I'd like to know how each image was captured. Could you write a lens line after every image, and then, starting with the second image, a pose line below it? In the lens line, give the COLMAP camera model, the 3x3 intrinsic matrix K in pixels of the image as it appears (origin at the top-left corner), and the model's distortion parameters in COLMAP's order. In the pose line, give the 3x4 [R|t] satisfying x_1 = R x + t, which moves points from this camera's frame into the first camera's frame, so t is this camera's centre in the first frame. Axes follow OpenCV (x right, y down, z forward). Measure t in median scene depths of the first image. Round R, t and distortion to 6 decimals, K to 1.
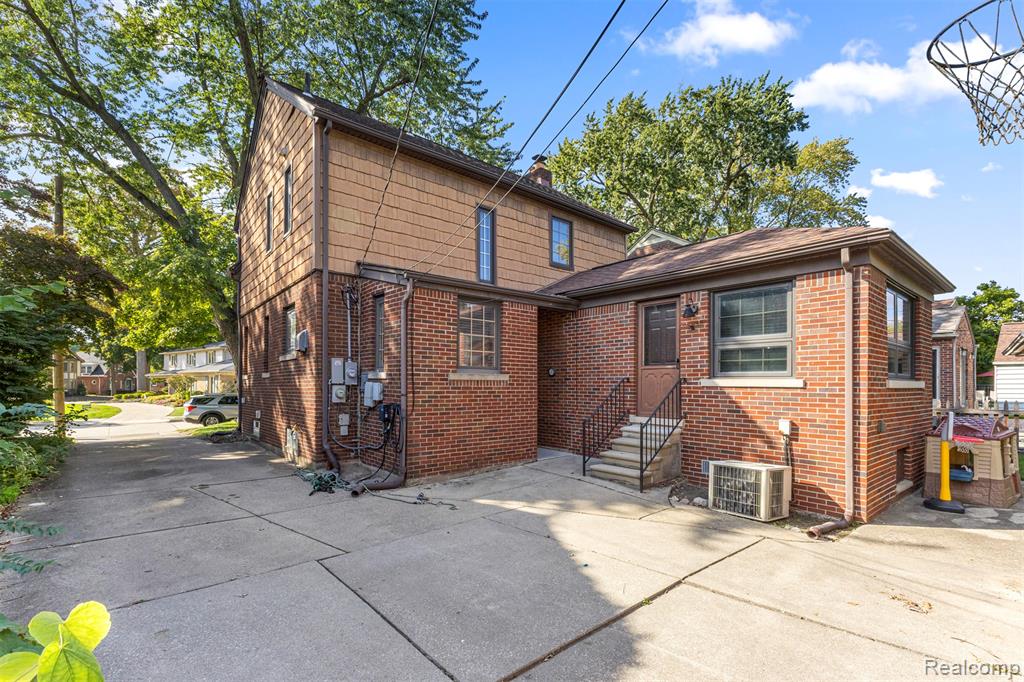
lens RADIAL K [[462.1, 0, 515.1], [0, 462.1, 385.8], [0, 0, 1]] dist [0.001441, 0.000183]
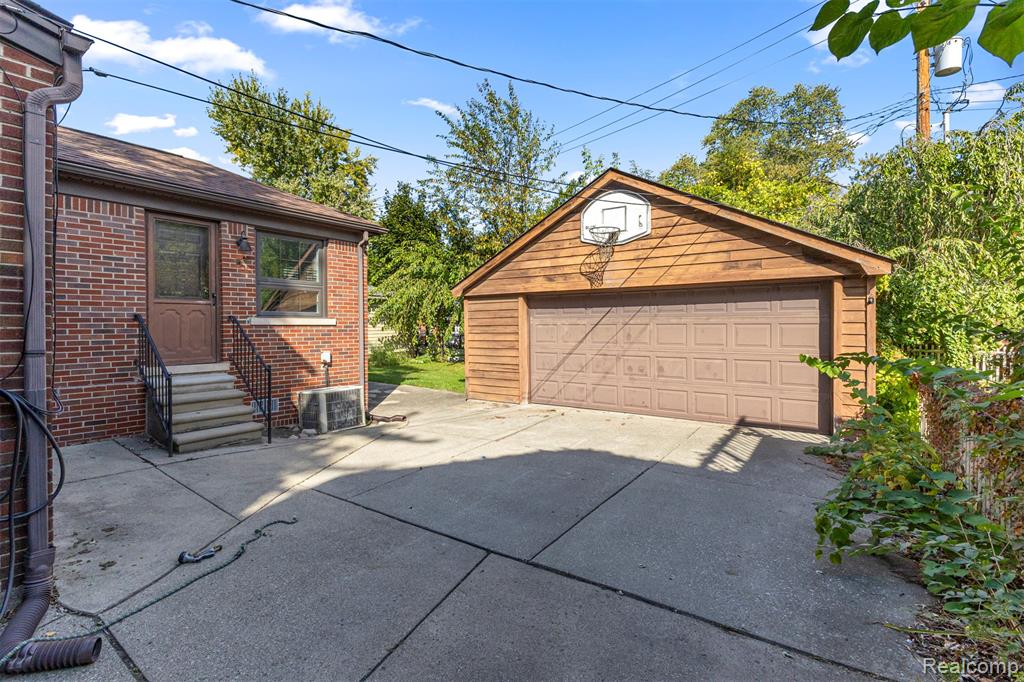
lens RADIAL K [[468.2, 0, 509.2], [0, 468.2, 338.2], [0, 0, 1]] dist [-0.002289, -0.000831]
pose [[-0.240590, -0.033563, 0.970046, -0.751018], [0.003828, 0.999361, 0.035527, -0.004780], [-0.970619, 0.012261, -0.240308, 0.796306]]
